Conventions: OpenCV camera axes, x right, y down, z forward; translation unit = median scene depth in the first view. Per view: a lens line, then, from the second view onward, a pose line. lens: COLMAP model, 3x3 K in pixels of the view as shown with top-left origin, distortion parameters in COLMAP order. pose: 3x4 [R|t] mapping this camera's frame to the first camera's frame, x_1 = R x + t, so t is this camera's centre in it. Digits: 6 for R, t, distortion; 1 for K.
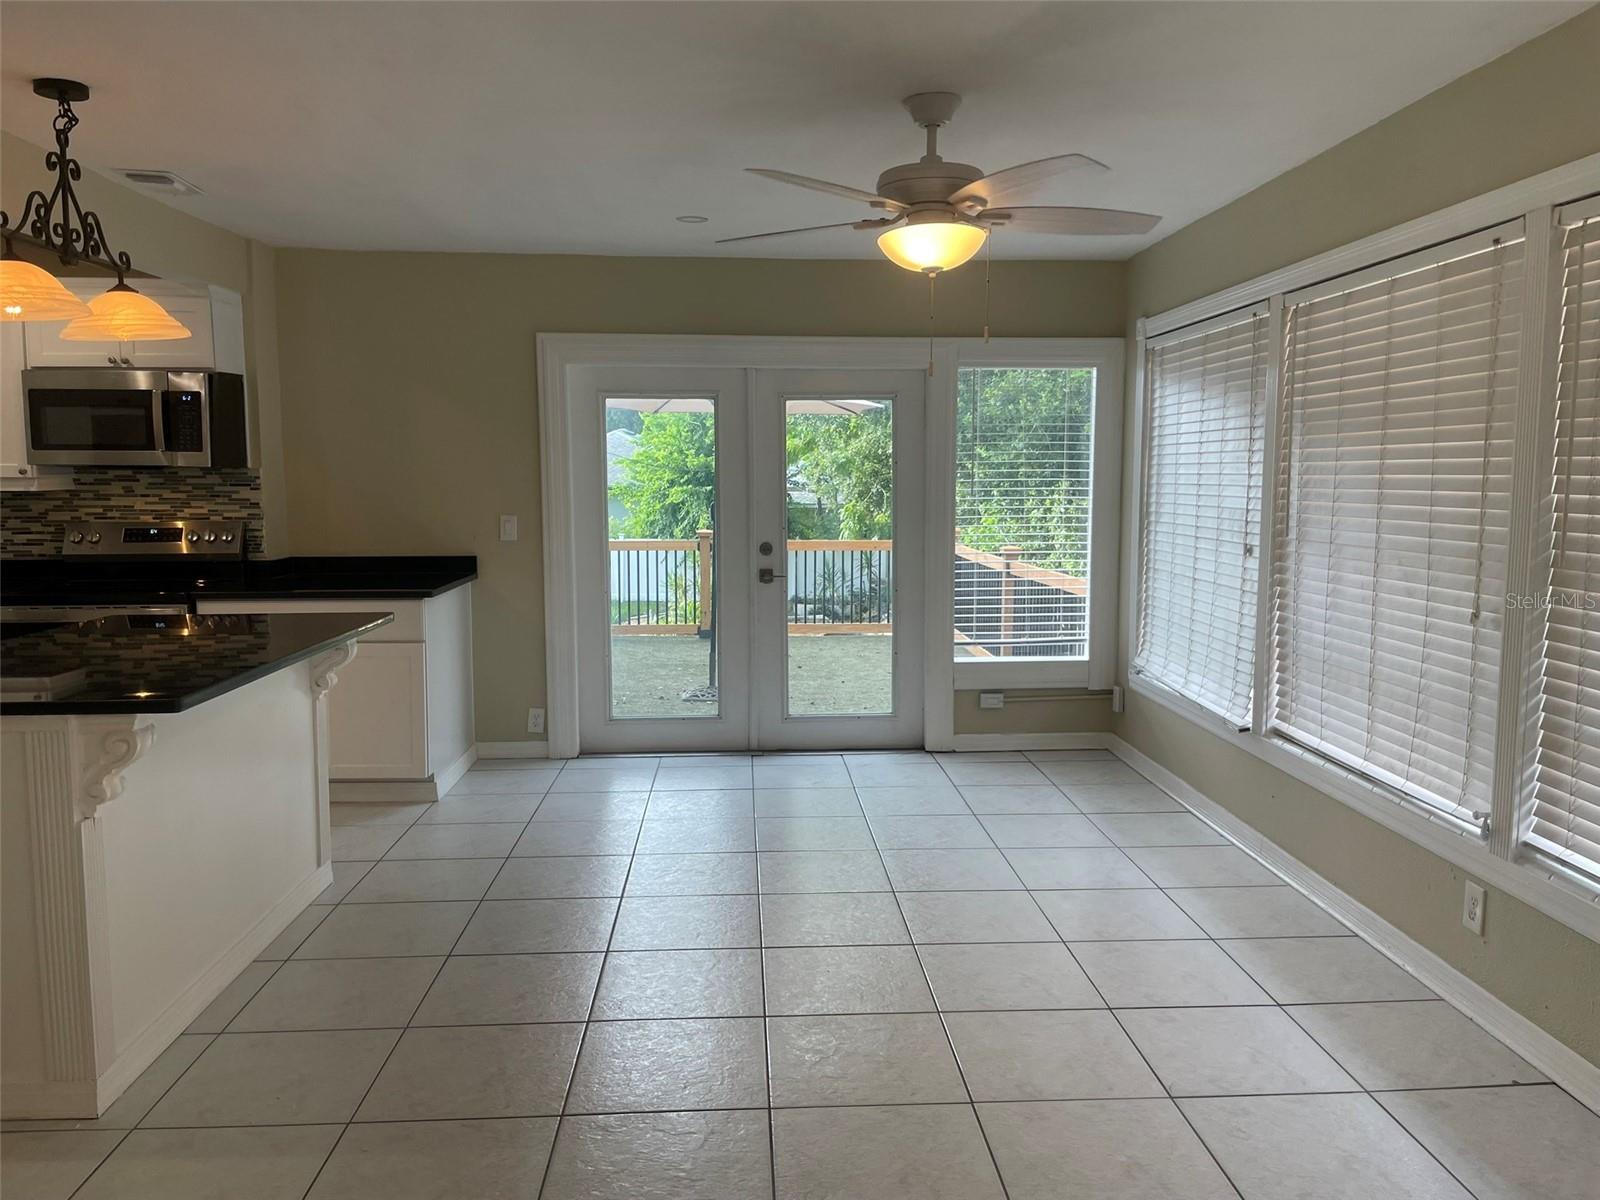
lens RADIAL K [[1218.1, 0, 800.0], [0, 1218.1, 600.0], [0, 0, 1]] dist [0.102213, -0.132007]
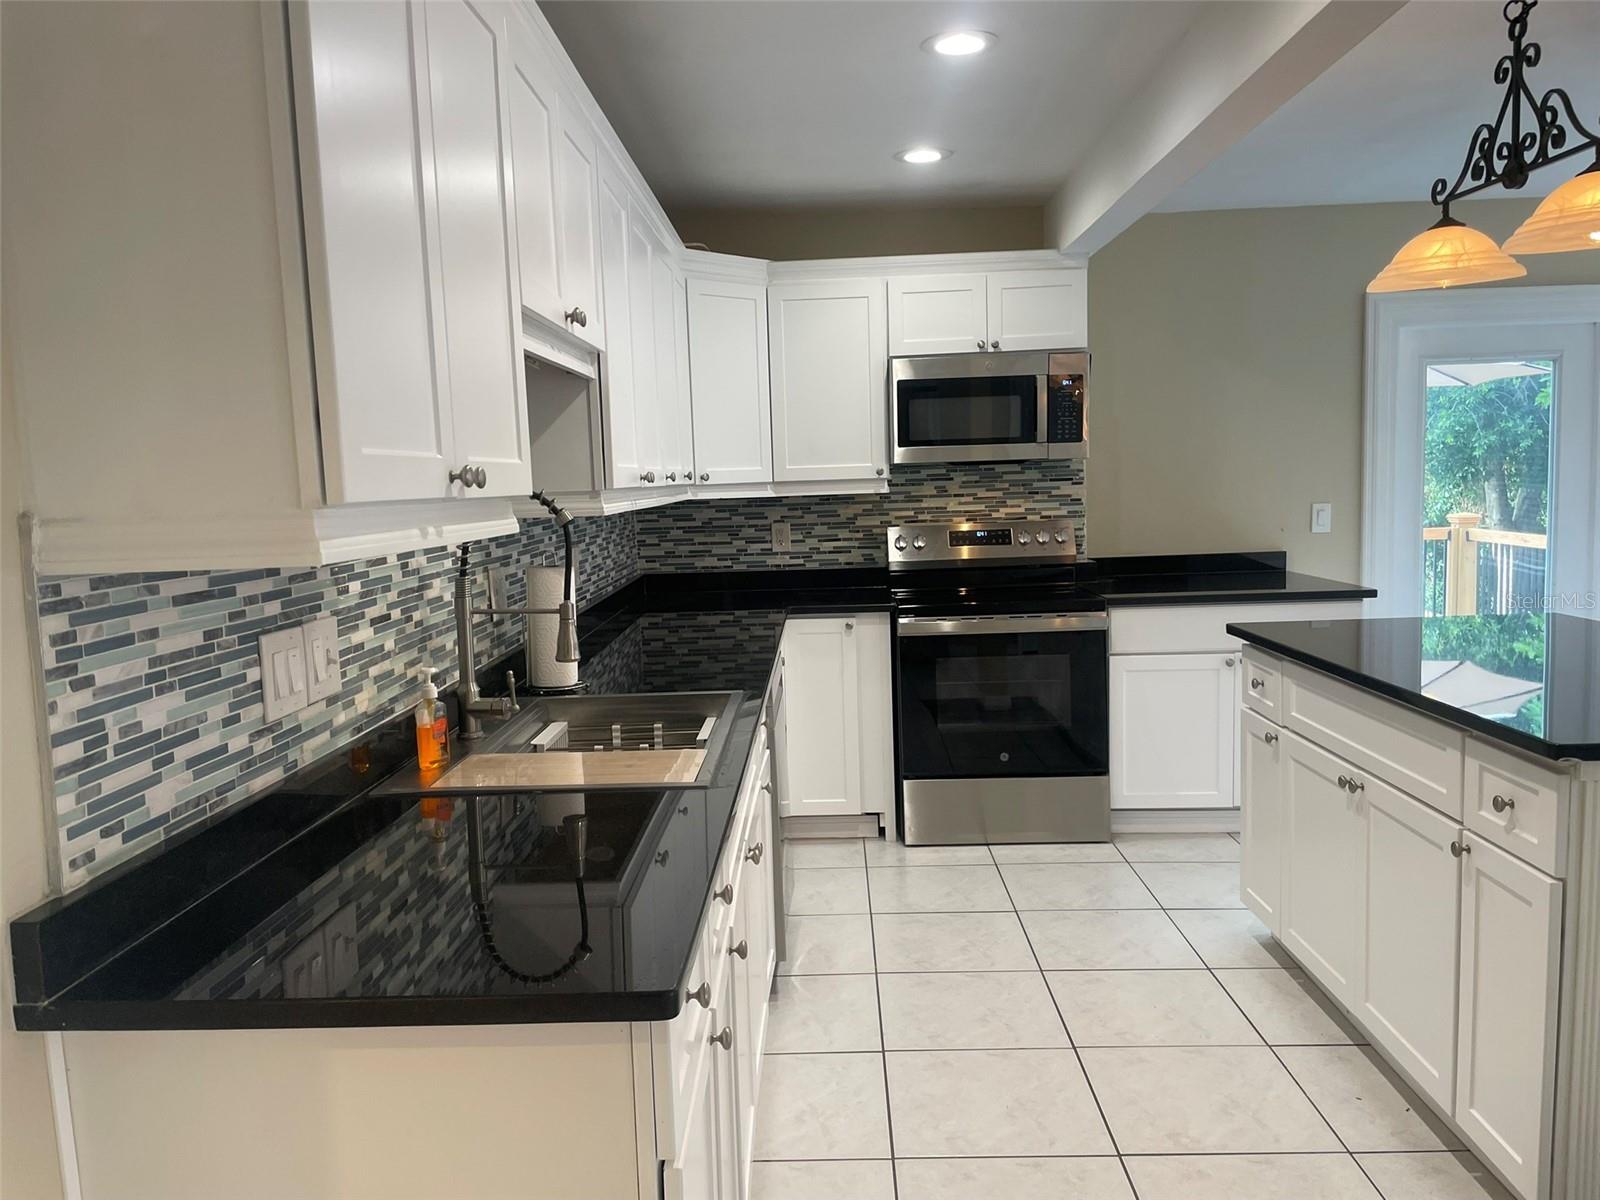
lens RADIAL K [[1218.1, 0, 800.0], [0, 1218.1, 600.0], [0, 0, 1]] dist [0.102213, -0.132007]
pose [[0.996496, -0.026177, -0.079438, -0.576218], [0.025847, 0.999652, -0.005184, -0.005258], [0.079546, 0.003113, 0.996826, 0.091295]]
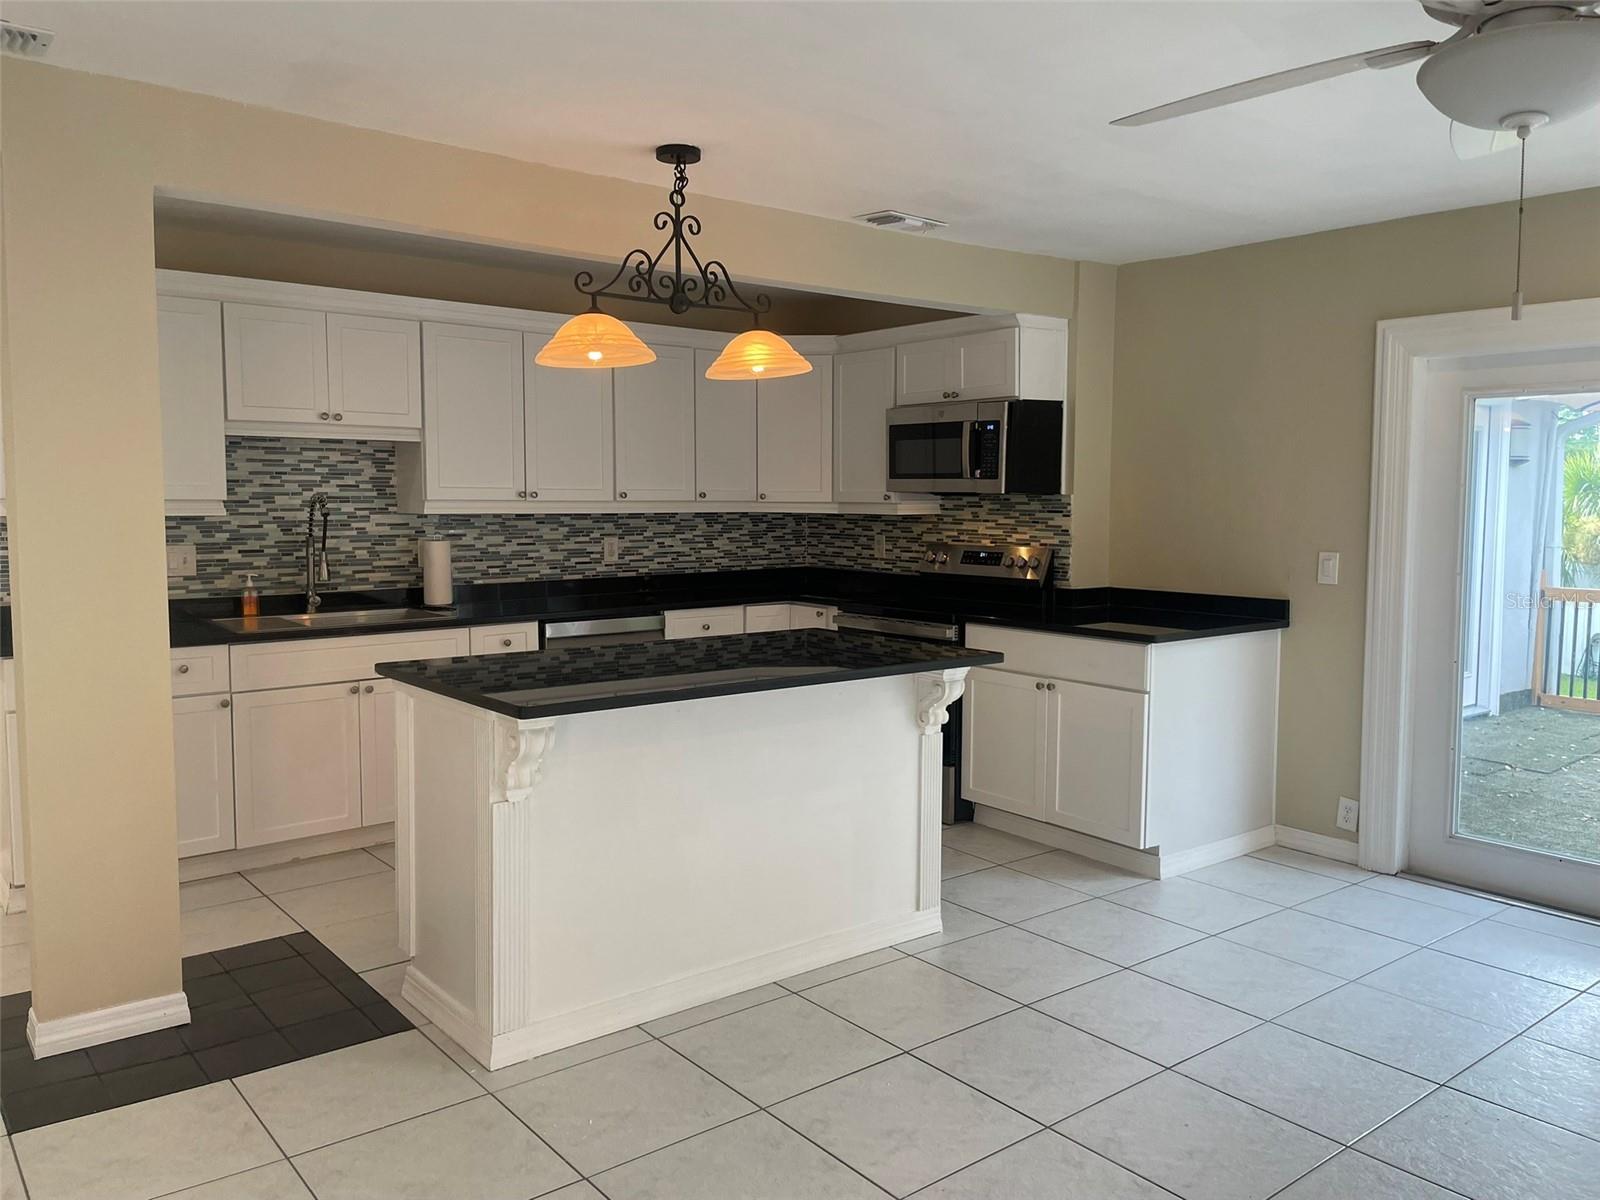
lens RADIAL K [[1218.1, 0, 800.0], [0, 1218.1, 600.0], [0, 0, 1]] dist [0.102213, -0.132007]
pose [[0.584759, 0.073213, -0.807896, 0.227385], [-0.091516, 0.995515, 0.023975, -0.027306], [0.806028, 0.059916, 0.588837, 0.261744]]
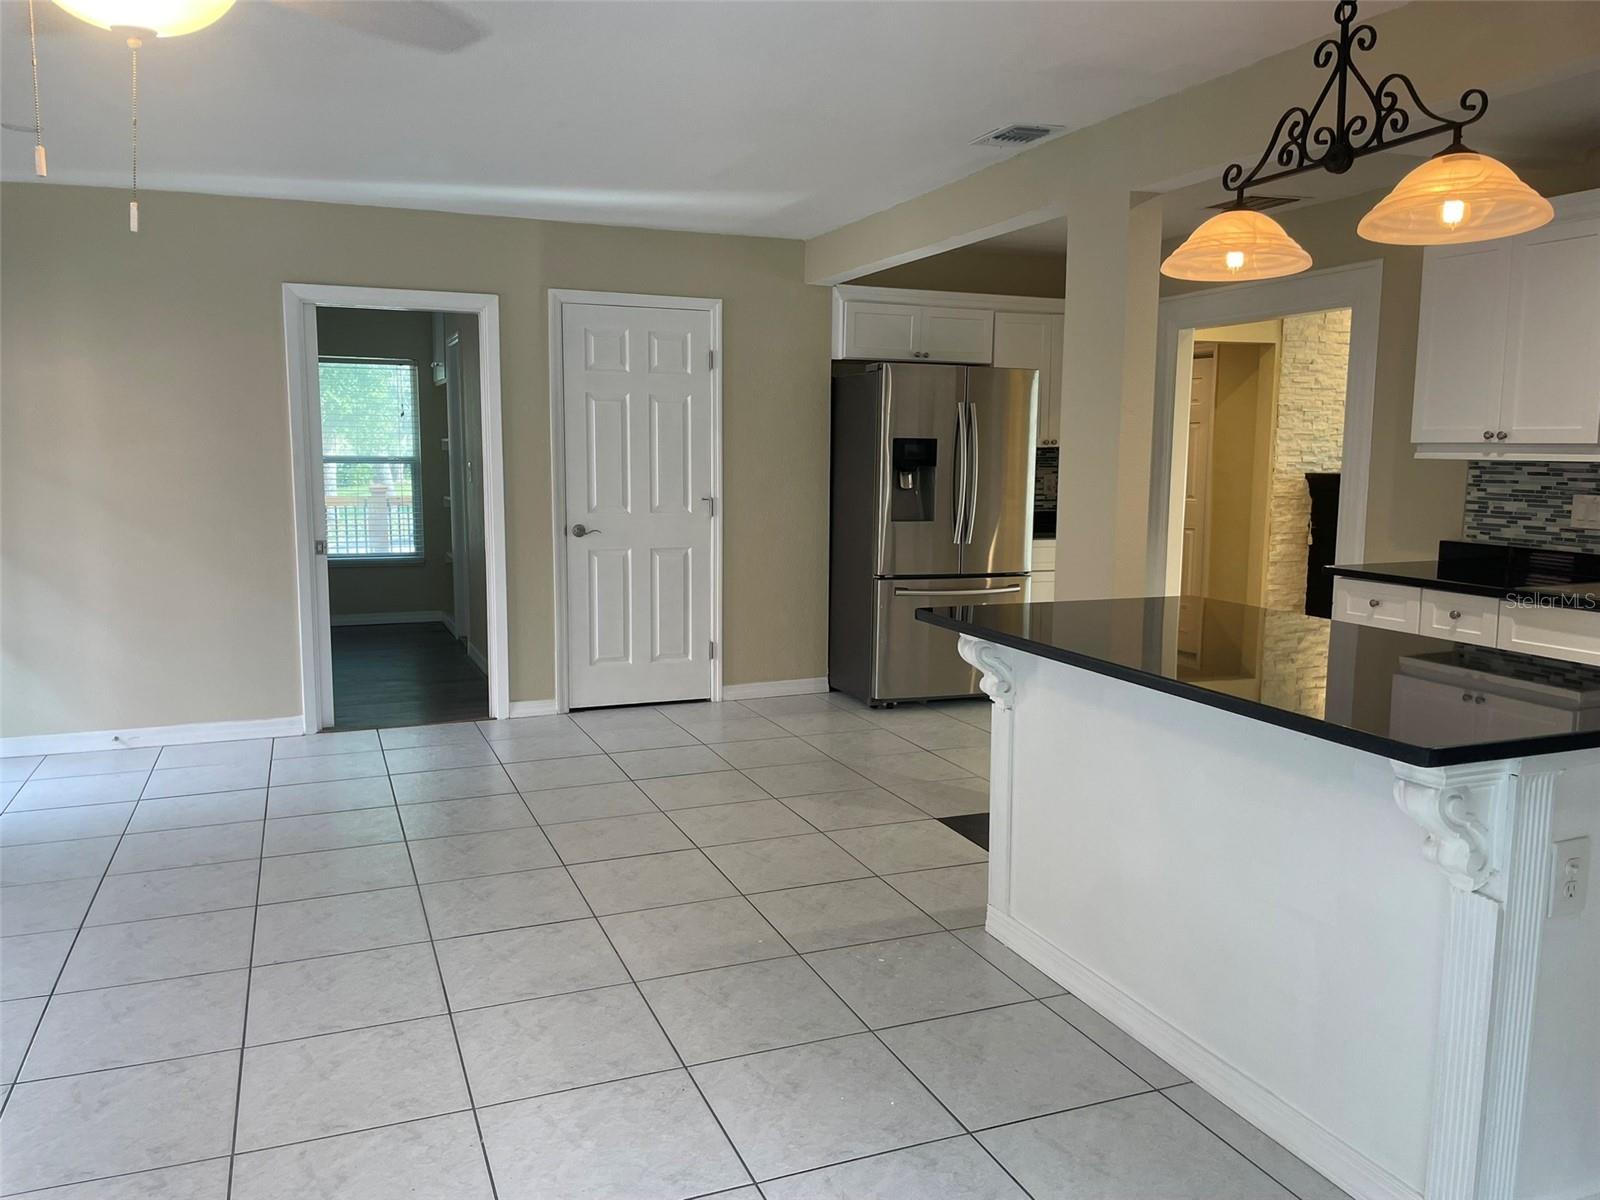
lens RADIAL K [[1218.4, 0, 791.0], [0, 1218.4, 595.9], [0, 0, 1]] dist [0.102064, -0.134542]
pose [[-0.946615, 0.035757, -0.320377, 0.010793], [-0.037835, 0.974637, 0.220569, -0.095771], [0.320138, 0.220915, -0.921253, 0.983451]]
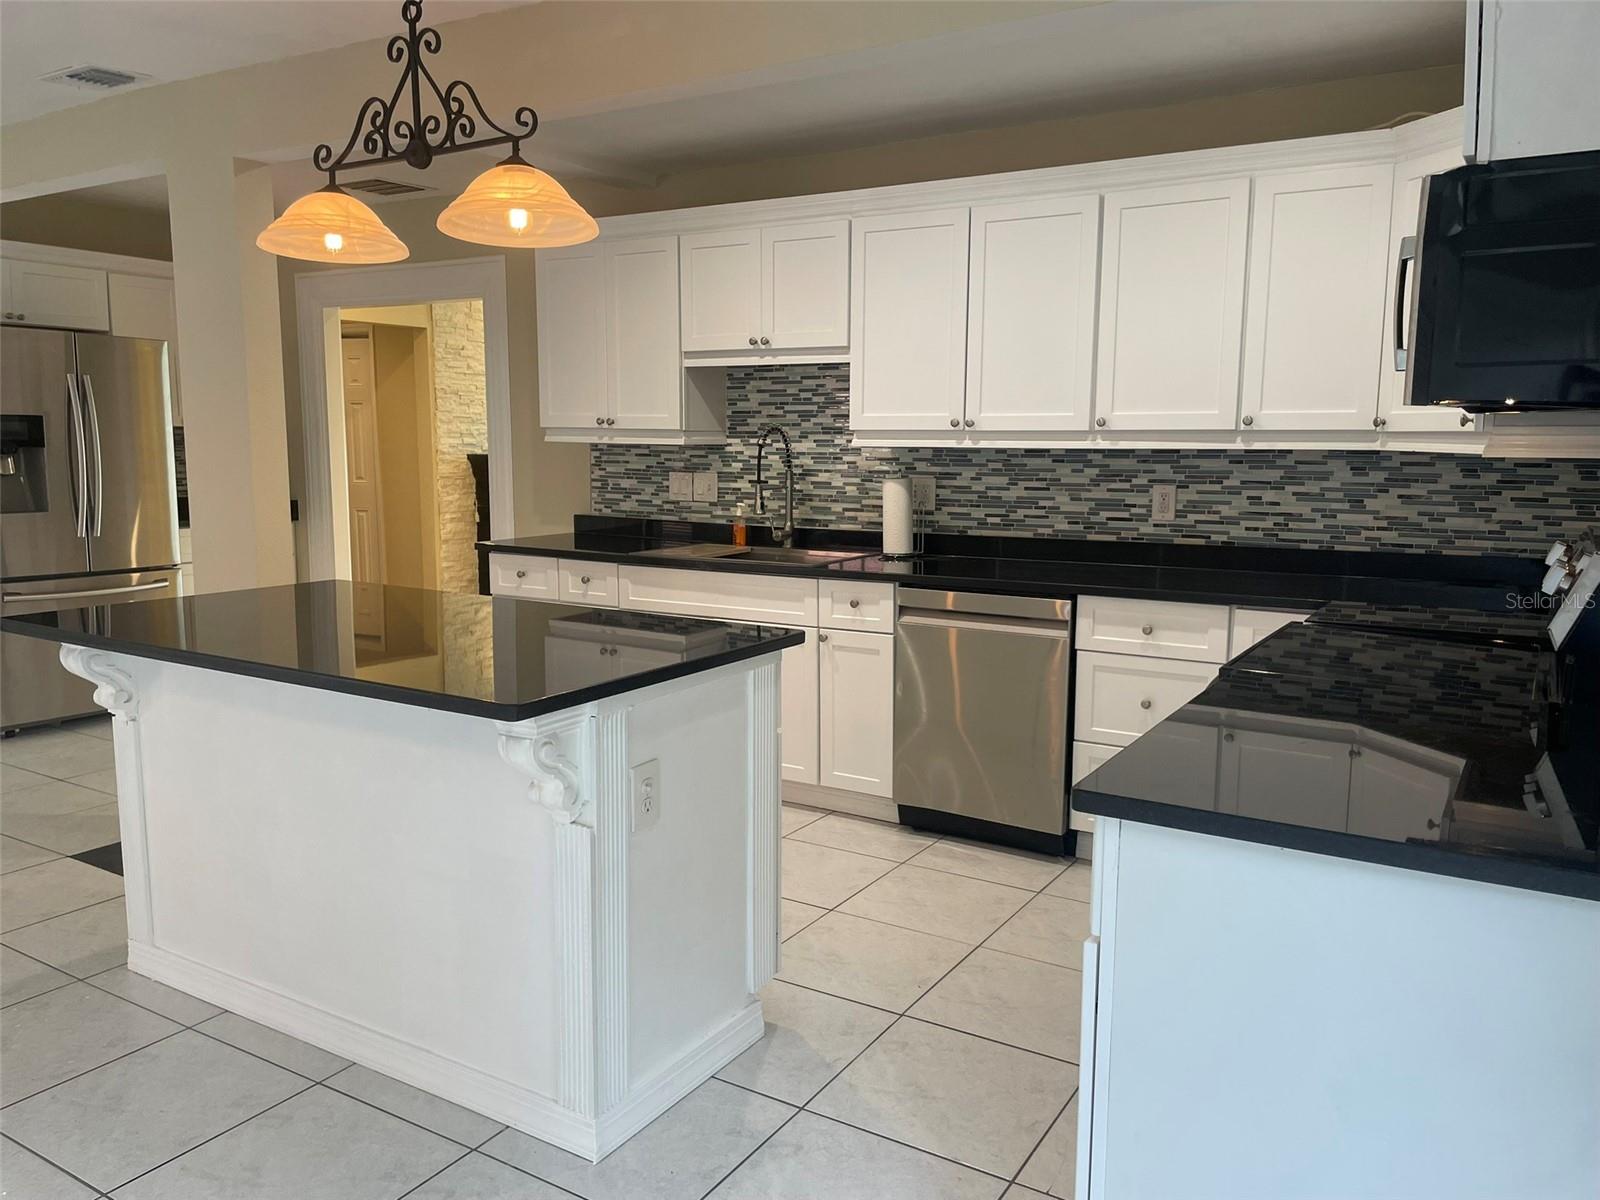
lens RADIAL K [[1218.1, 0, 800.0], [0, 1218.1, 600.0], [0, 0, 1]] dist [0.102213, -0.132007]
pose [[-0.569135, 0.109391, -0.814935, -0.009090], [-0.093351, 0.976106, 0.196220, -0.099325], [0.816928, 0.187750, -0.545324, 1.004141]]
